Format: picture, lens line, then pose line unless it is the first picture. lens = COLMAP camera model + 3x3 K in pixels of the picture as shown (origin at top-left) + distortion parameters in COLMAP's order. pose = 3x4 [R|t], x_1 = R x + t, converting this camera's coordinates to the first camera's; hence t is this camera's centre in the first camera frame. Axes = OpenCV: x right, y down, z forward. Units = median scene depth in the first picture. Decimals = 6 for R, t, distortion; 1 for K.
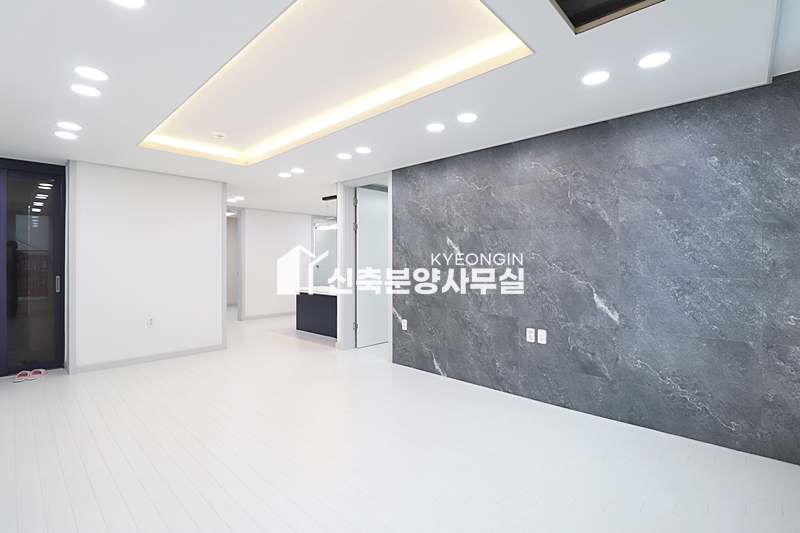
lens RADIAL K [[370.4, 0, 400.1], [0, 370.4, 261.3], [0, 0, 1]] dist [-0.021609, -0.000644]
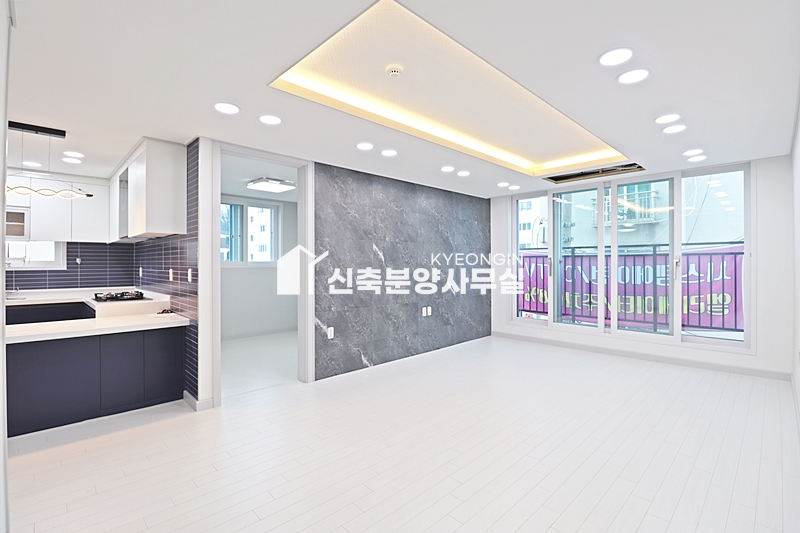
lens RADIAL K [[370.4, 0, 400.4], [0, 370.4, 264.4], [0, 0, 1]] dist [-0.021609, -0.000644]
pose [[0.036660, -0.002347, 0.999325, -1.071190], [0.006330, 0.999978, 0.002116, -0.003312], [-0.999308, 0.006248, 0.036674, 0.921861]]
